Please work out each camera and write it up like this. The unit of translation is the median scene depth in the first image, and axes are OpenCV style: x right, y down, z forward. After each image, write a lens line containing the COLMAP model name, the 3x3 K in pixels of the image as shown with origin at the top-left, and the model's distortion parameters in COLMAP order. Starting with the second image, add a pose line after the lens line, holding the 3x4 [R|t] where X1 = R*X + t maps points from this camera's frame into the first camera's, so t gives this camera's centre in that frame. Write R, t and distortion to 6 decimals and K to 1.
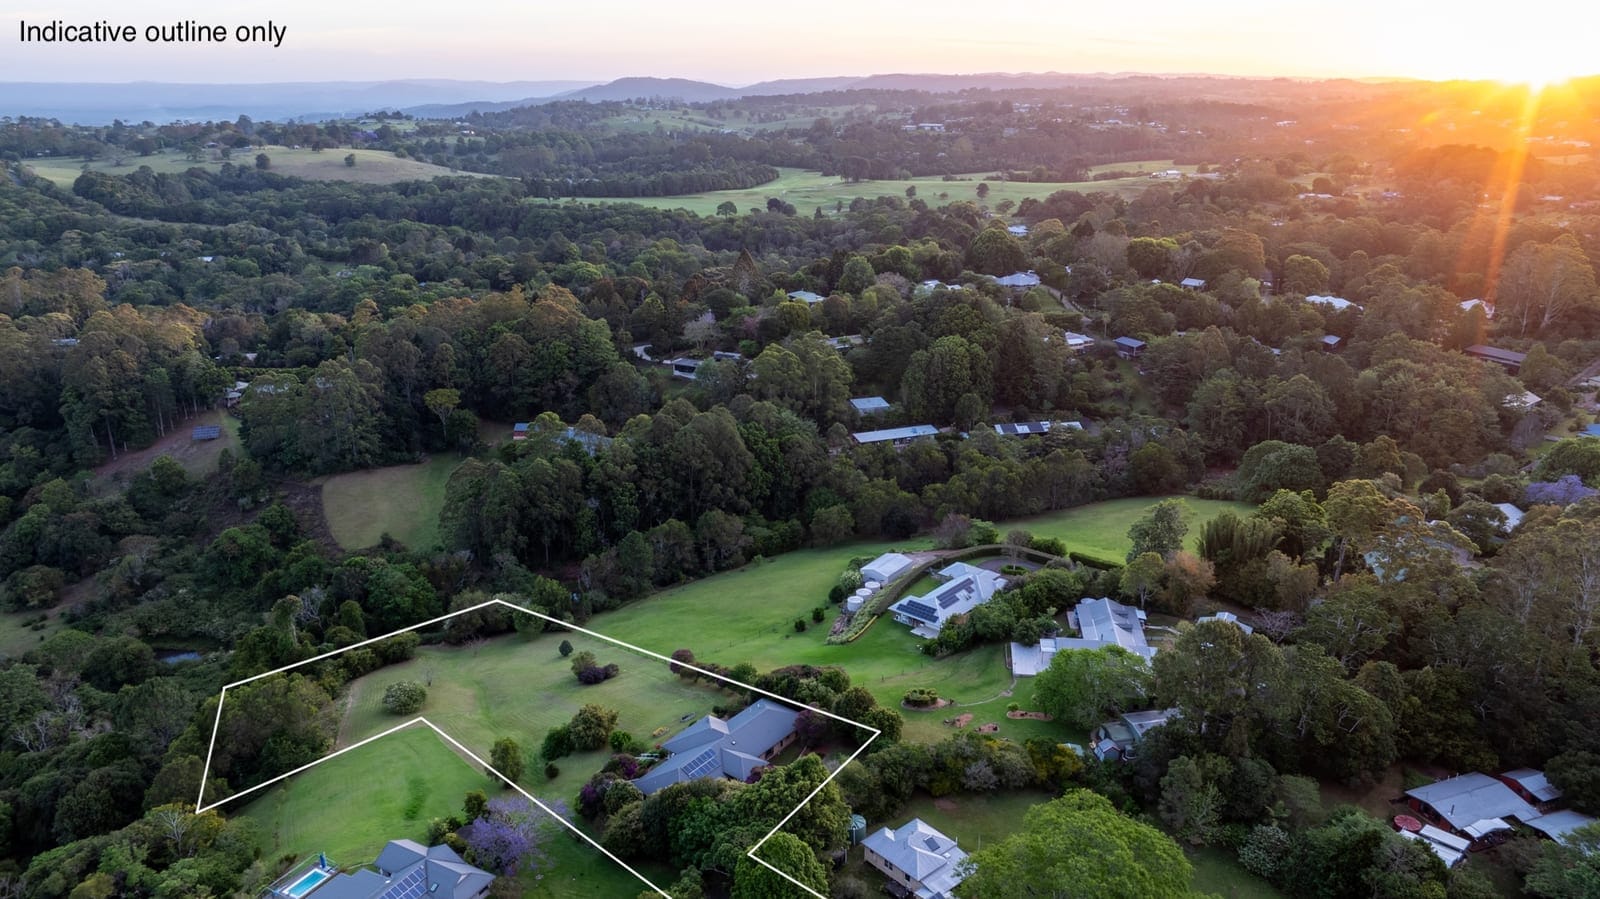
lens RADIAL K [[1129.1, 0, 799.1], [0, 1129.1, 449.2], [0, 0, 1]] dist [-0.024081, 0.023021]
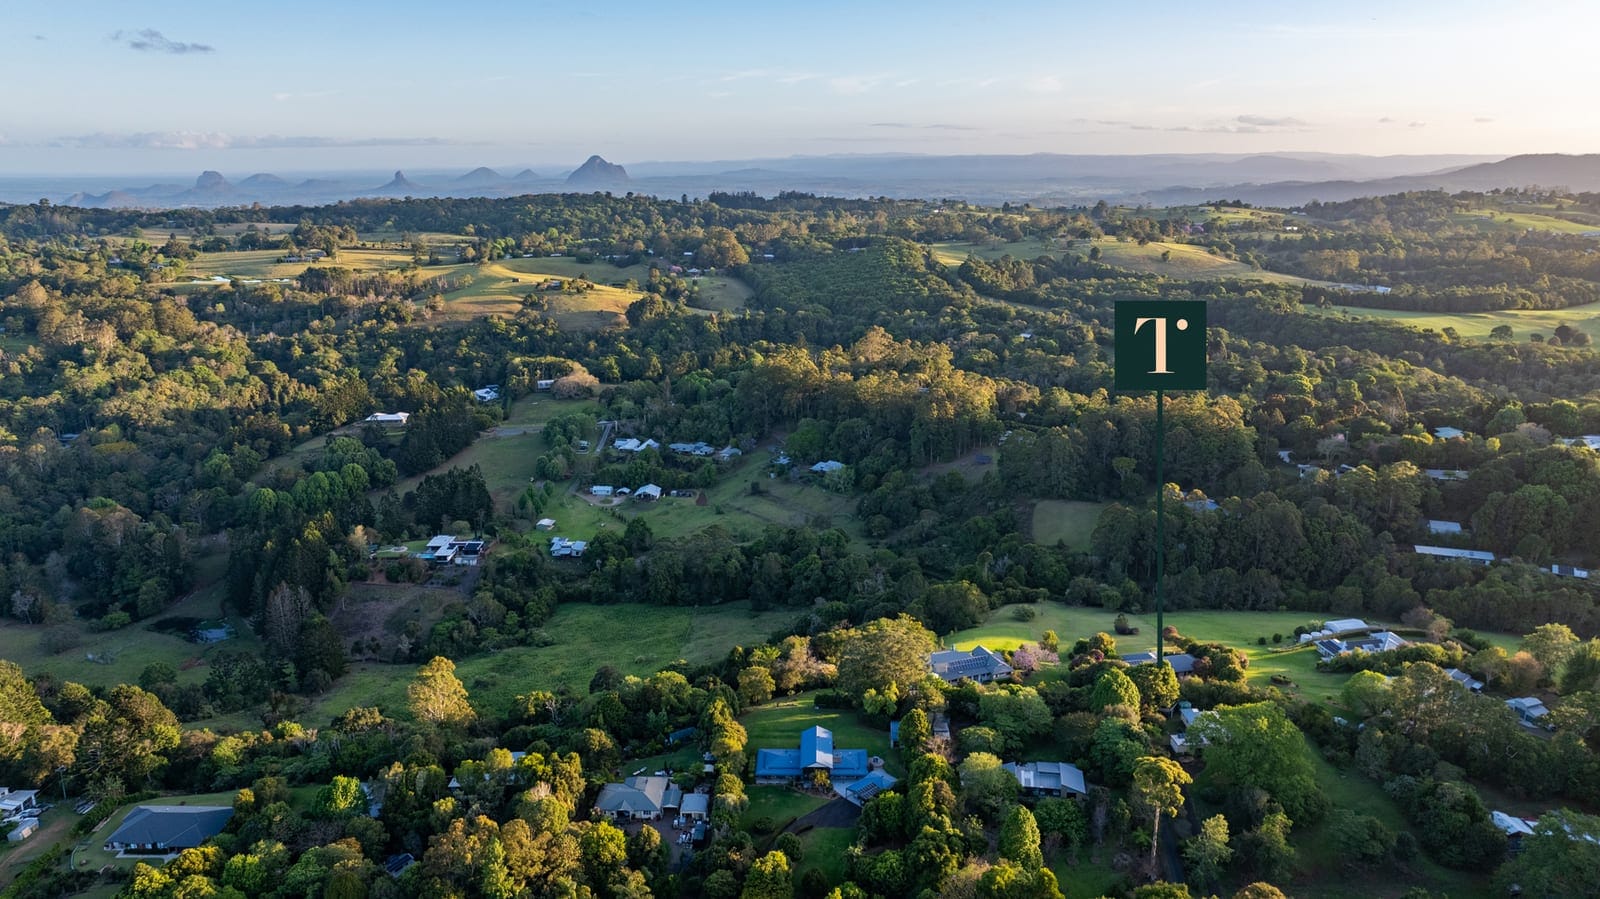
lens RADIAL K [[1129.1, 0, 794.4], [0, 1129.1, 456.1], [0, 0, 1]] dist [-0.024081, 0.023021]
pose [[0.753733, 0.166249, -0.635805, 0.307731], [-0.198112, 0.979946, 0.021377, -0.000591], [0.626609, 0.109848, 0.771554, -0.430799]]
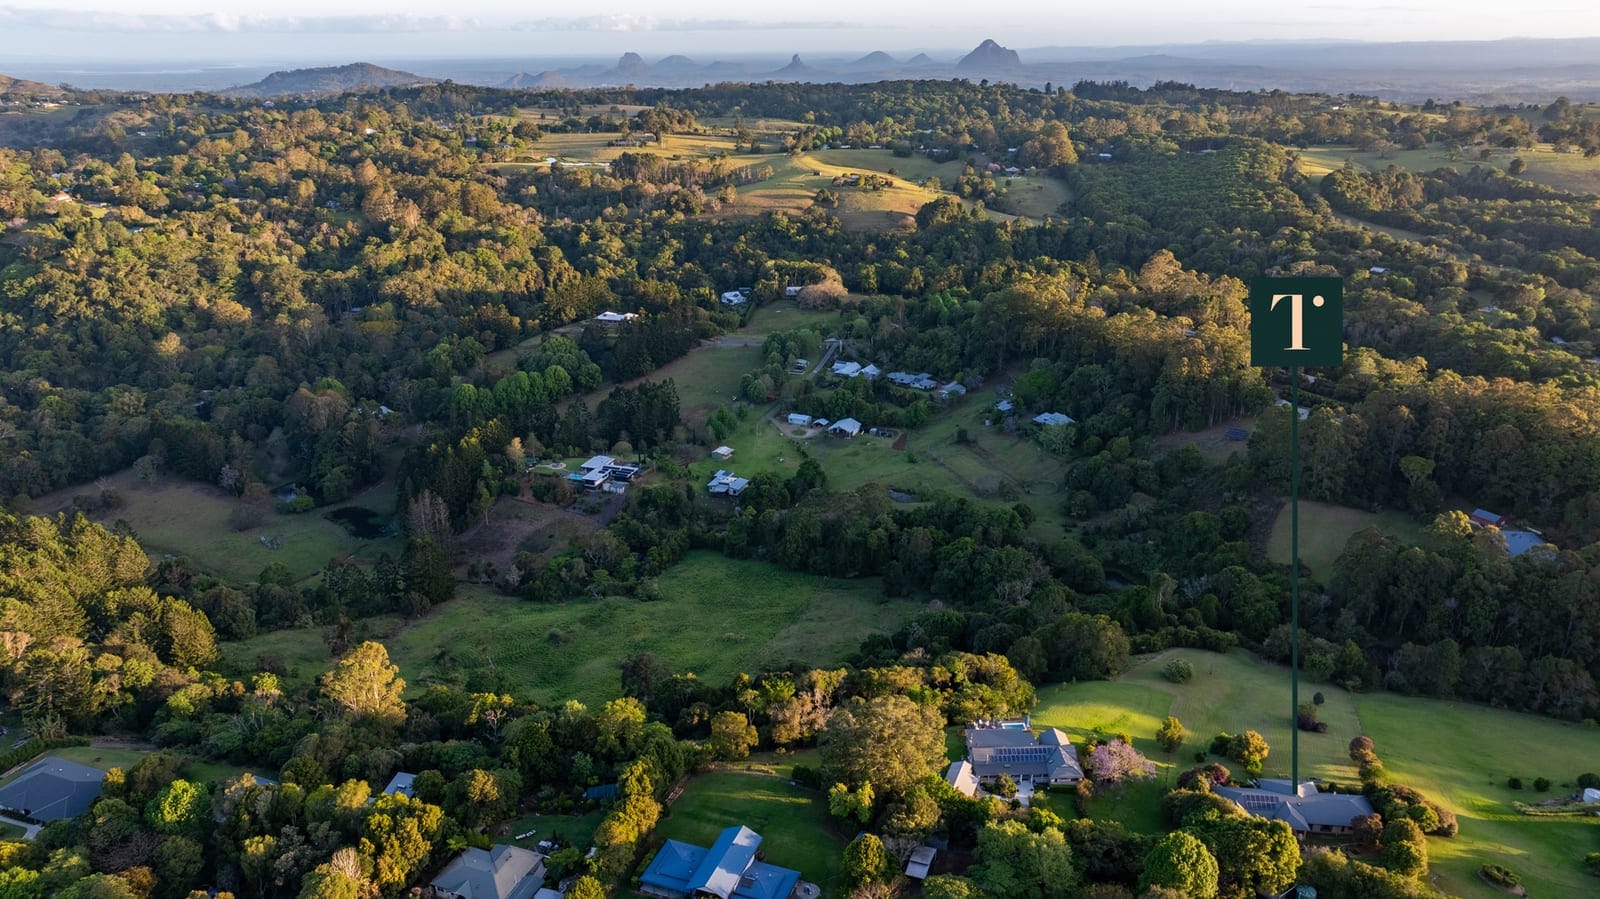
lens RADIAL K [[1129.1, 0, 798.9], [0, 1129.1, 446.4], [0, 0, 1]] dist [-0.024081, 0.023021]
pose [[0.498145, 0.292614, -0.816229, 0.289496], [-0.264184, 0.947801, 0.178550, -0.103233], [0.825869, 0.126691, 0.549446, -0.121405]]
